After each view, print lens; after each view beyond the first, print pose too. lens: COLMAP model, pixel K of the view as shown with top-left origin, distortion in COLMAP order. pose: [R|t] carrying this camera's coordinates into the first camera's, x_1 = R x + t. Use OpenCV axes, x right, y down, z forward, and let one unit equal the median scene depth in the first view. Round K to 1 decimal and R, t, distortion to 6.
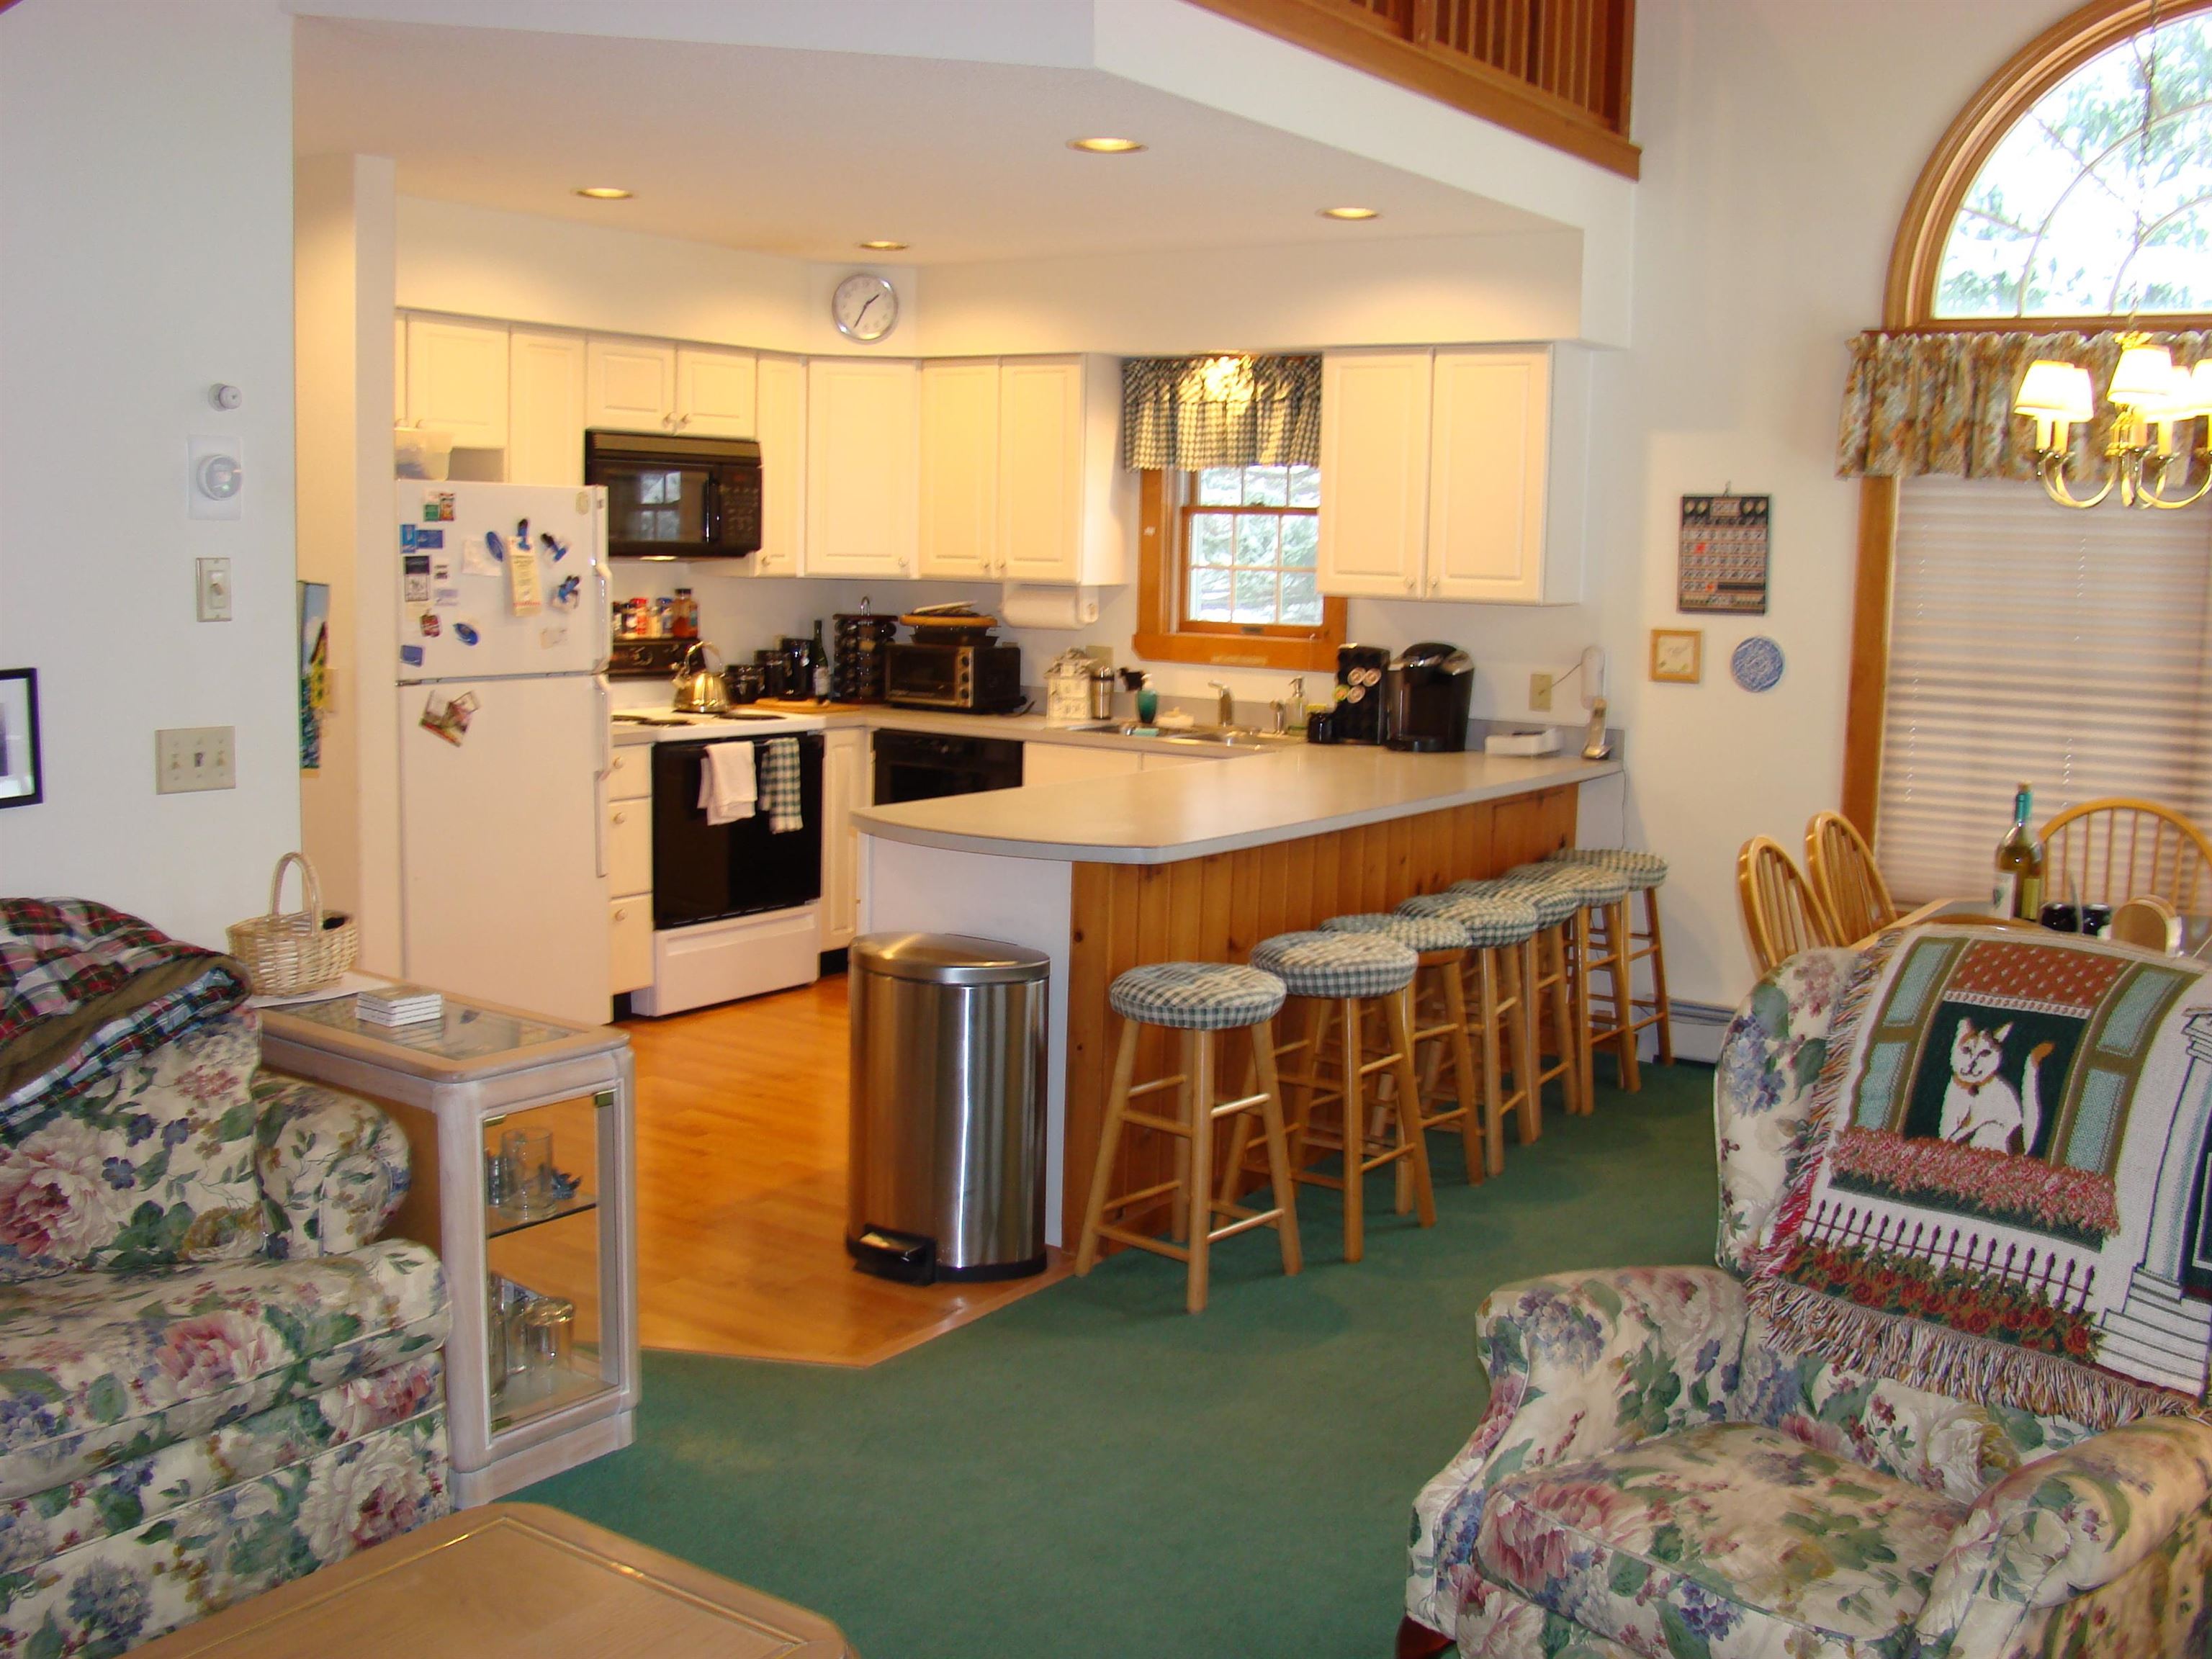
lens RADIAL K [[2219.4, 0, 1106.0], [0, 2219.4, 829.5], [0, 0, 1]] dist [-0.118330, 0.021507]
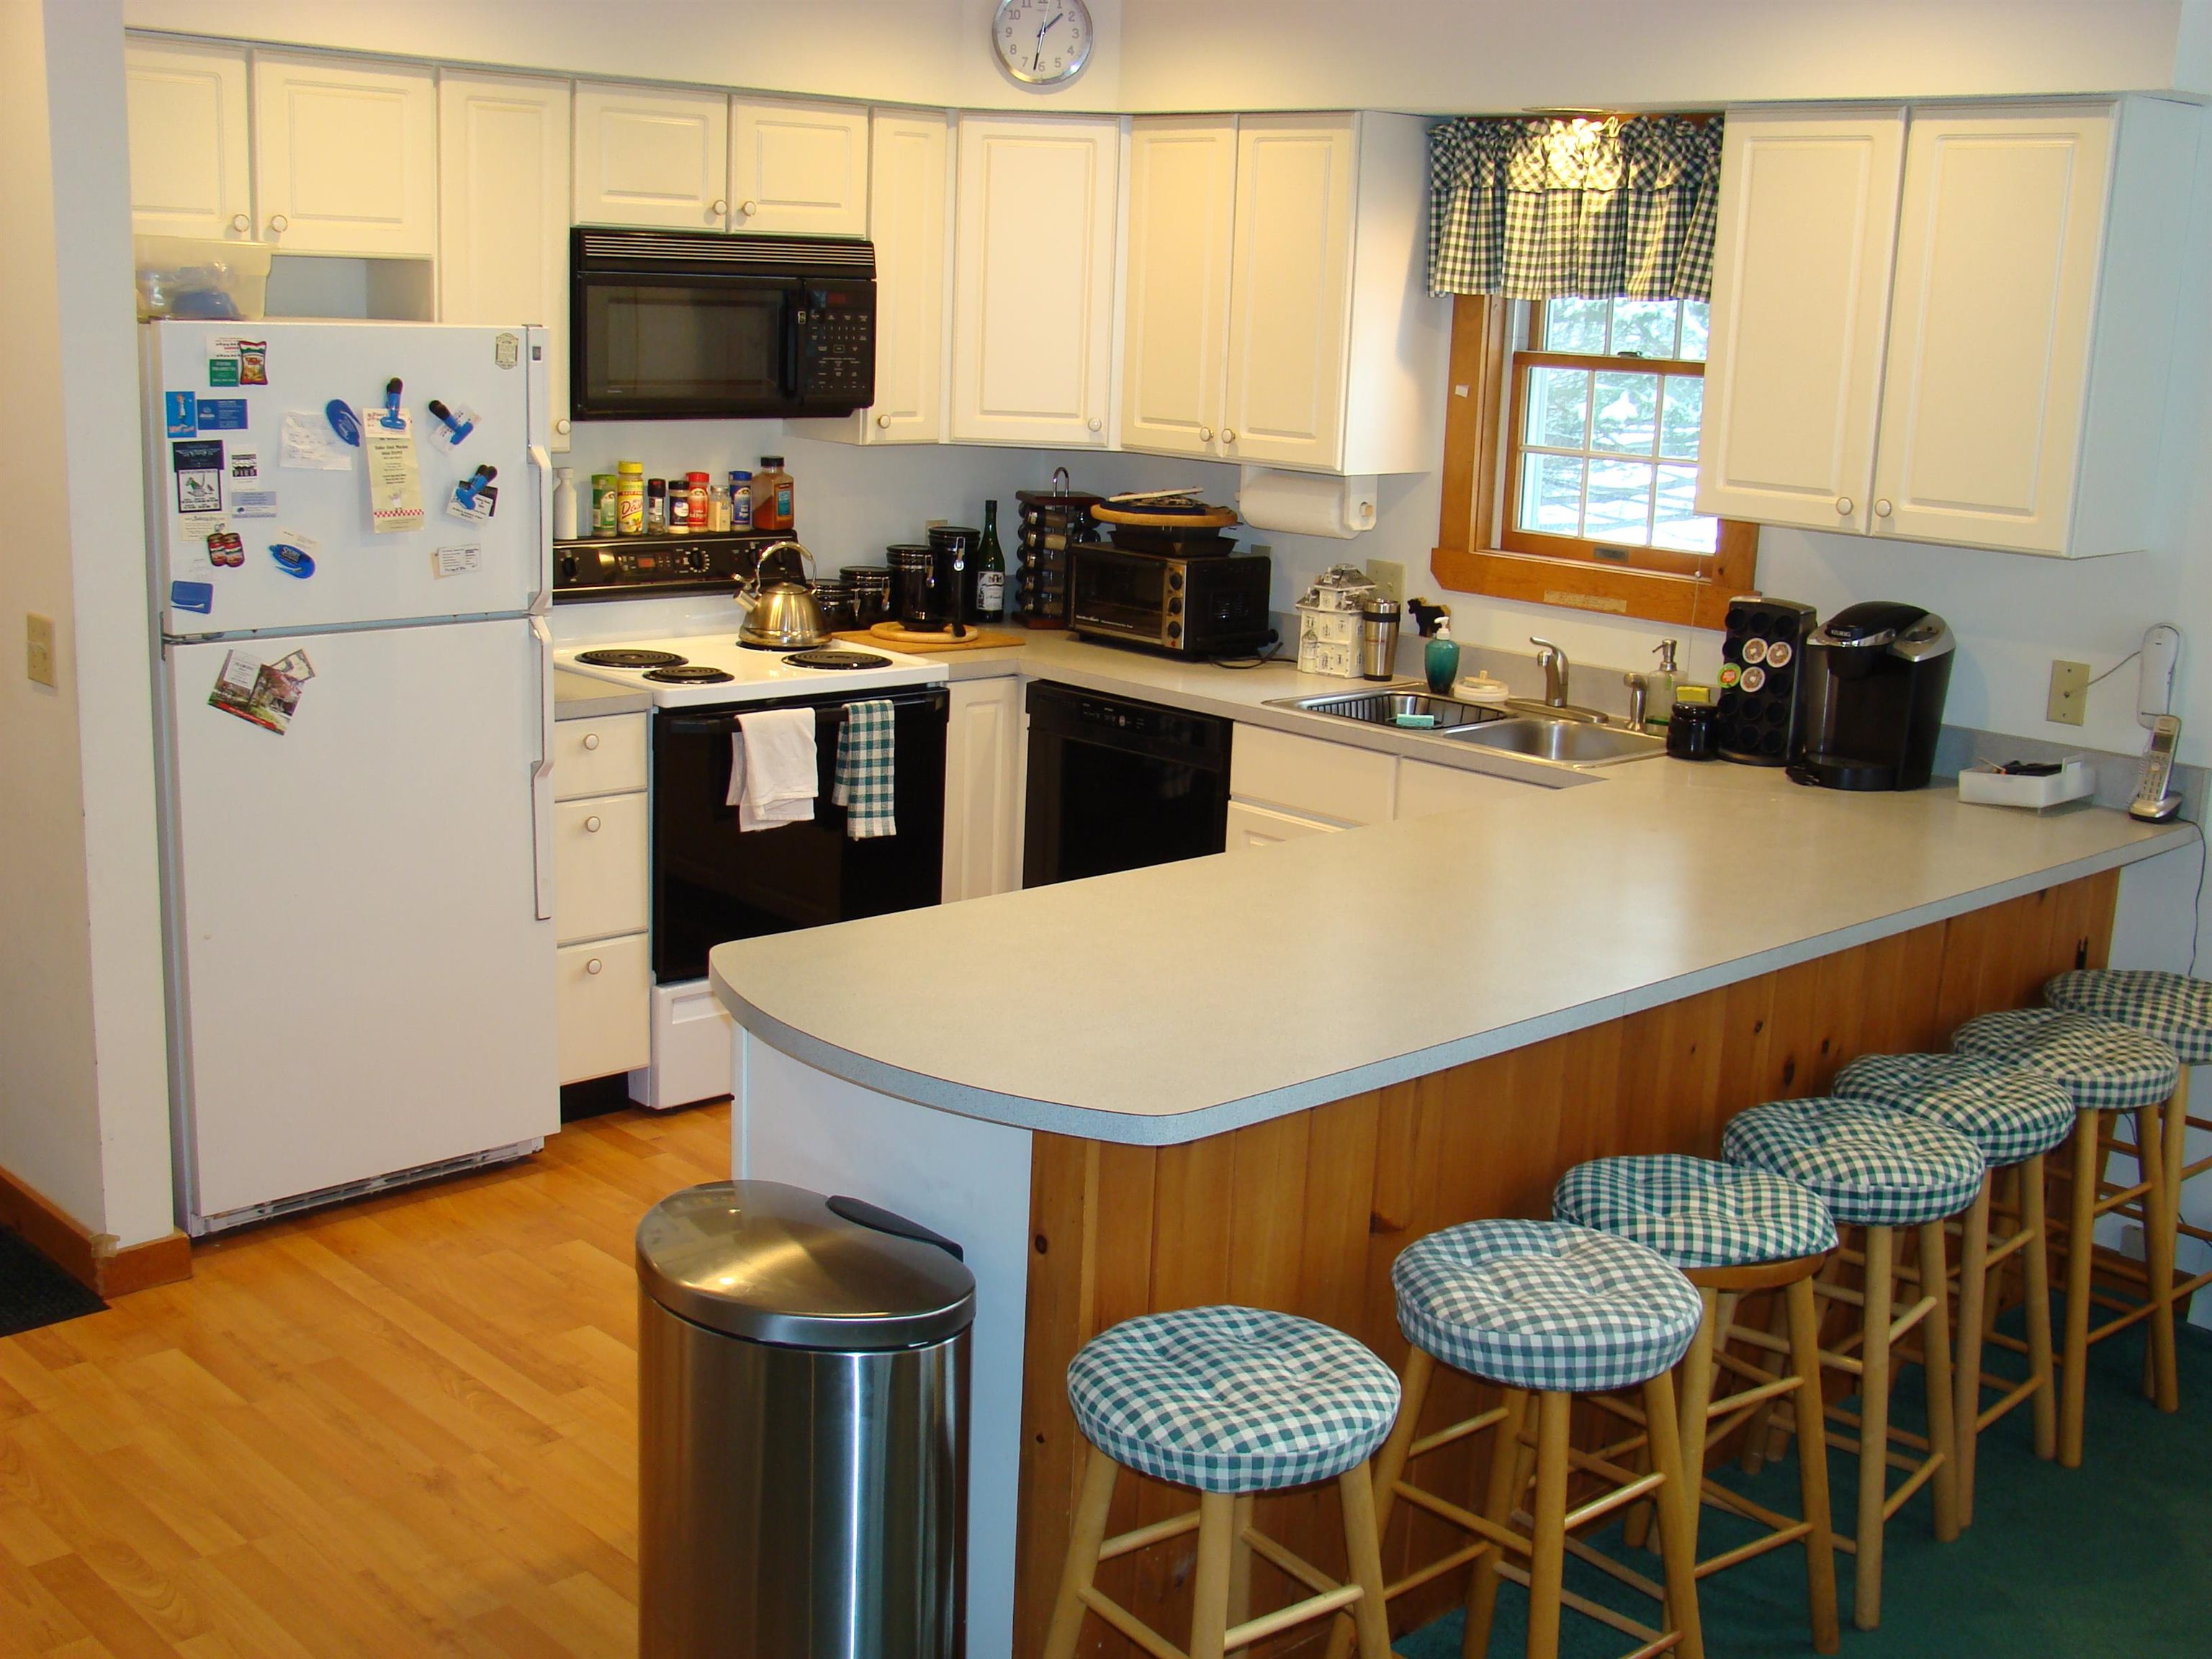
lens RADIAL K [[2577.2, 0, 1072.4], [0, 2577.2, 862.4], [0, 0, 1]] dist [-0.098875, 0.157259]
pose [[0.976848, 0.059107, -0.205608, 0.074822], [-0.041866, 0.995309, 0.087221, -0.062359], [0.209799, -0.076594, 0.974740, 0.255300]]
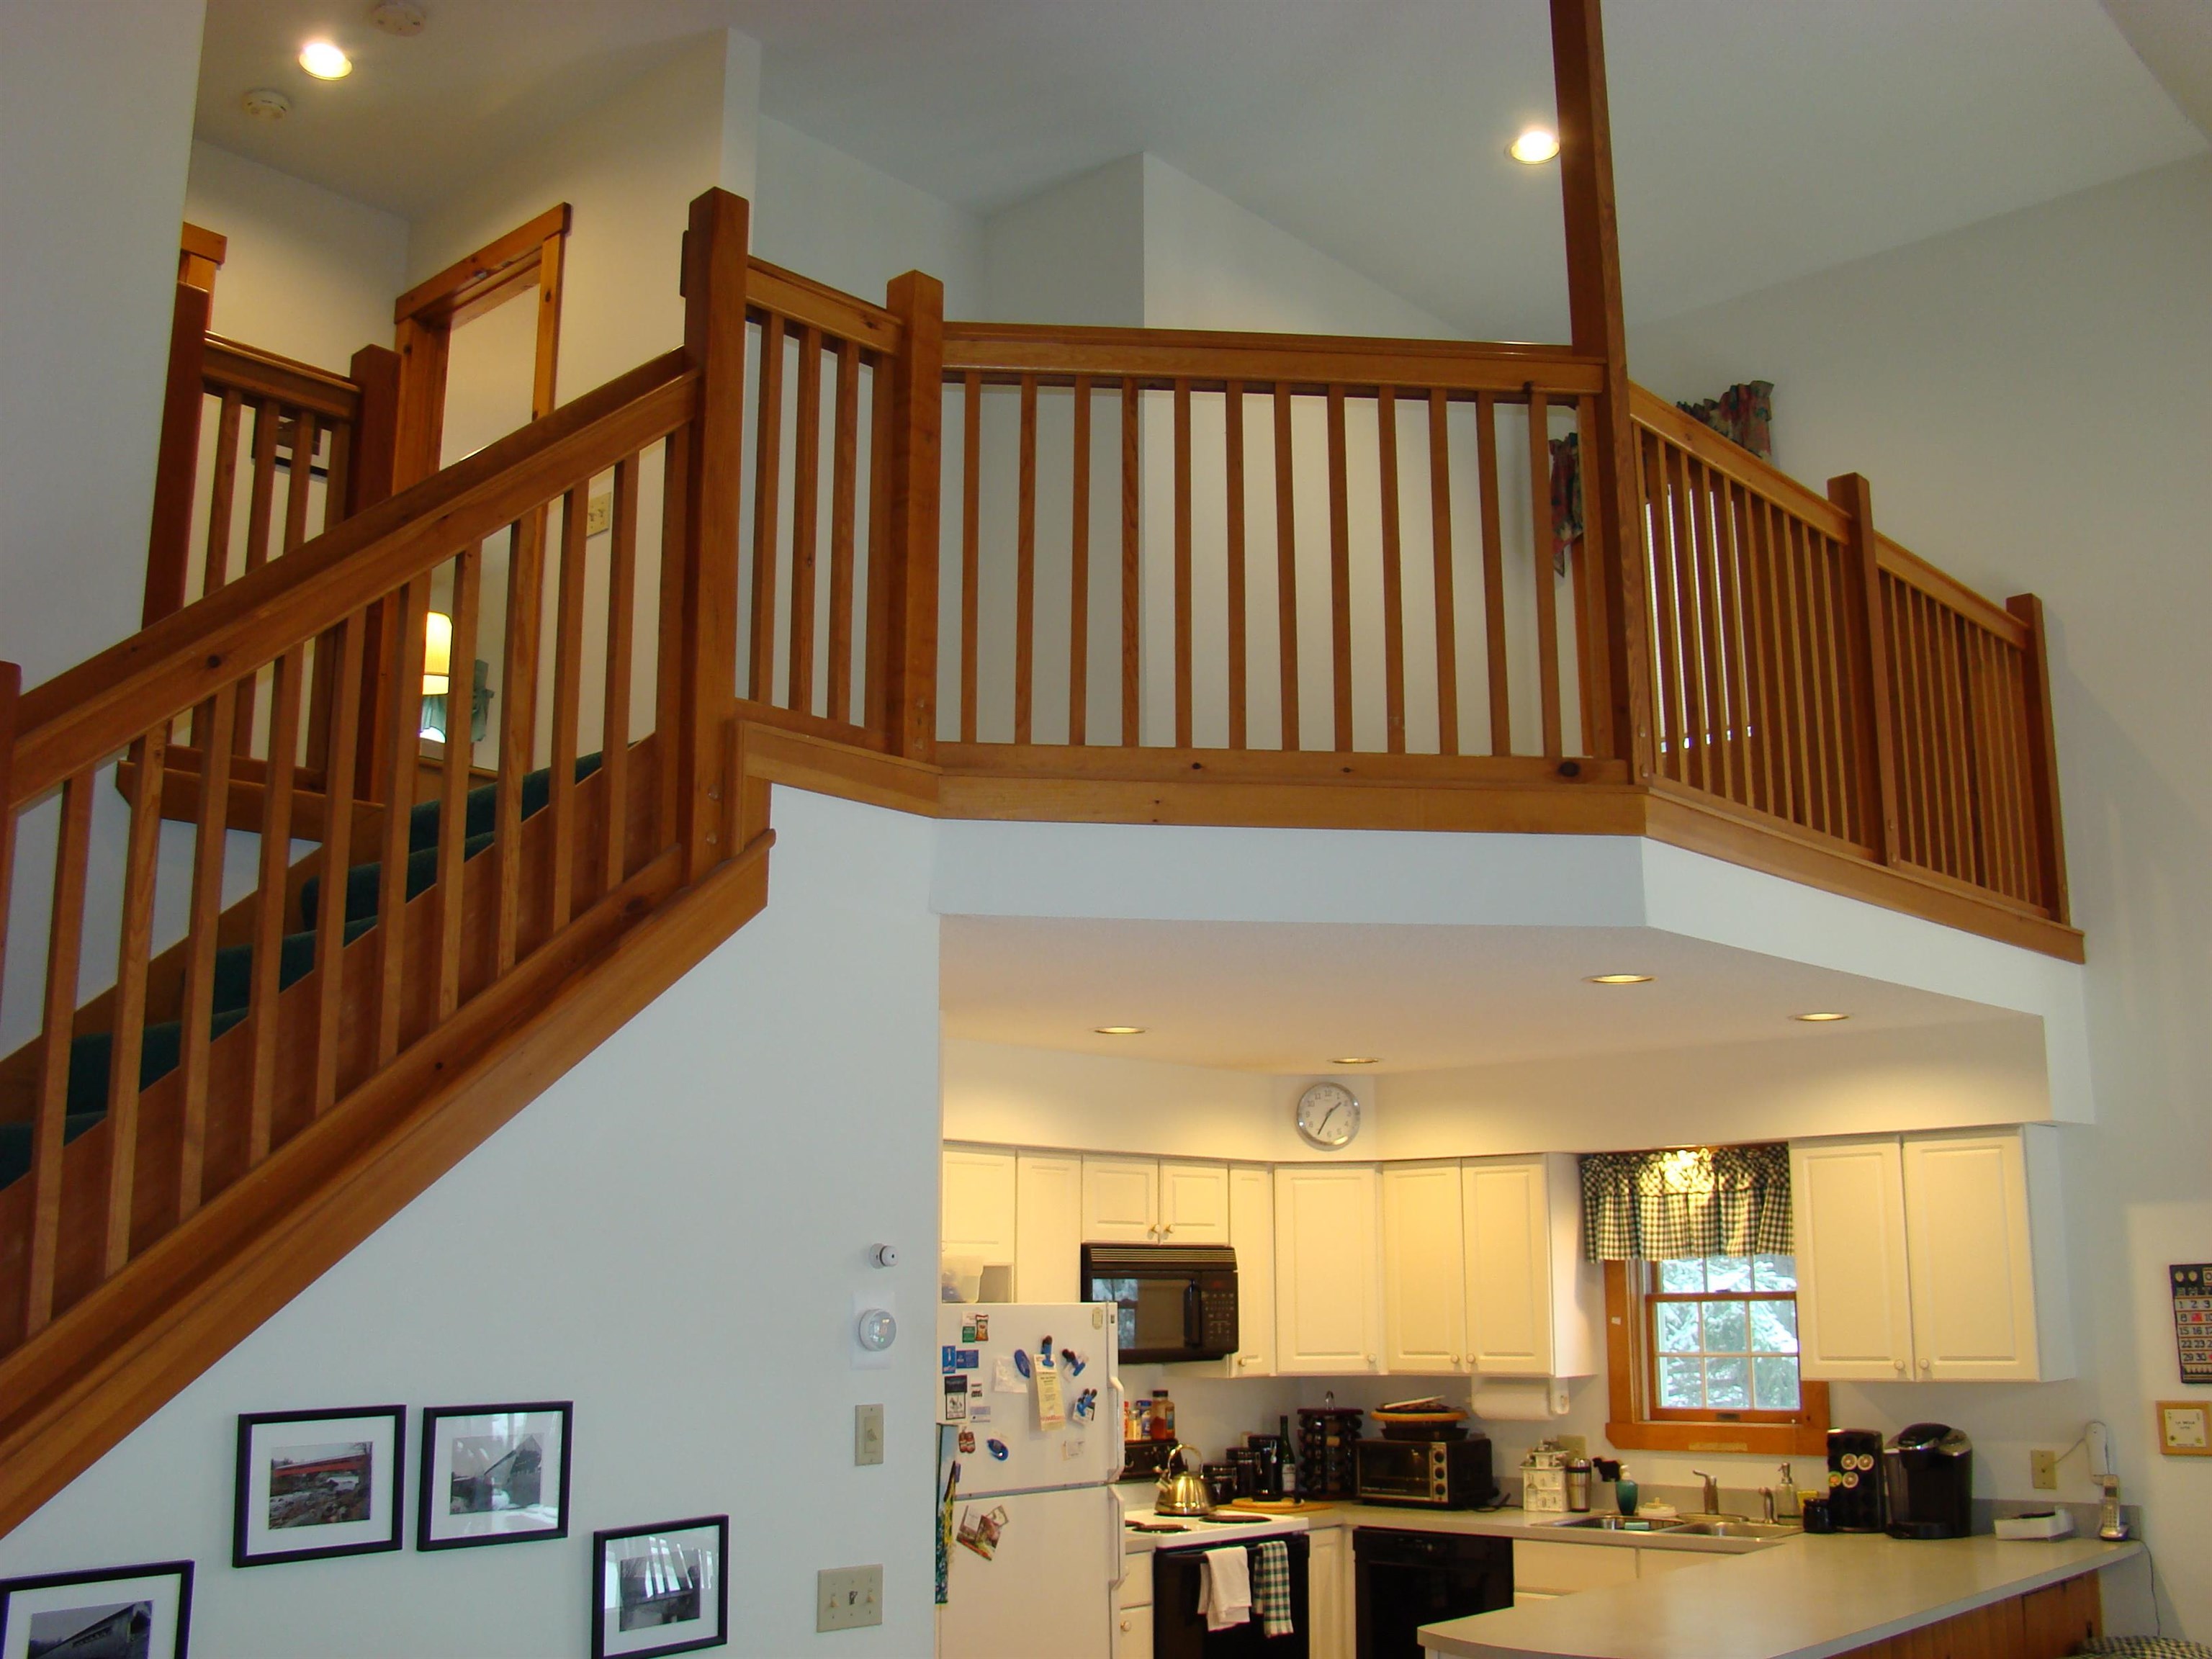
lens RADIAL K [[2195.4, 0, 1106.0], [0, 2195.4, 829.5], [0, 0, 1]] dist [-0.148508, 0.122632]
pose [[0.989113, -0.058164, -0.135177, -0.068715], [0.009471, 0.941832, -0.335951, -0.016249], [0.146854, 0.331014, 0.932129, -0.041287]]
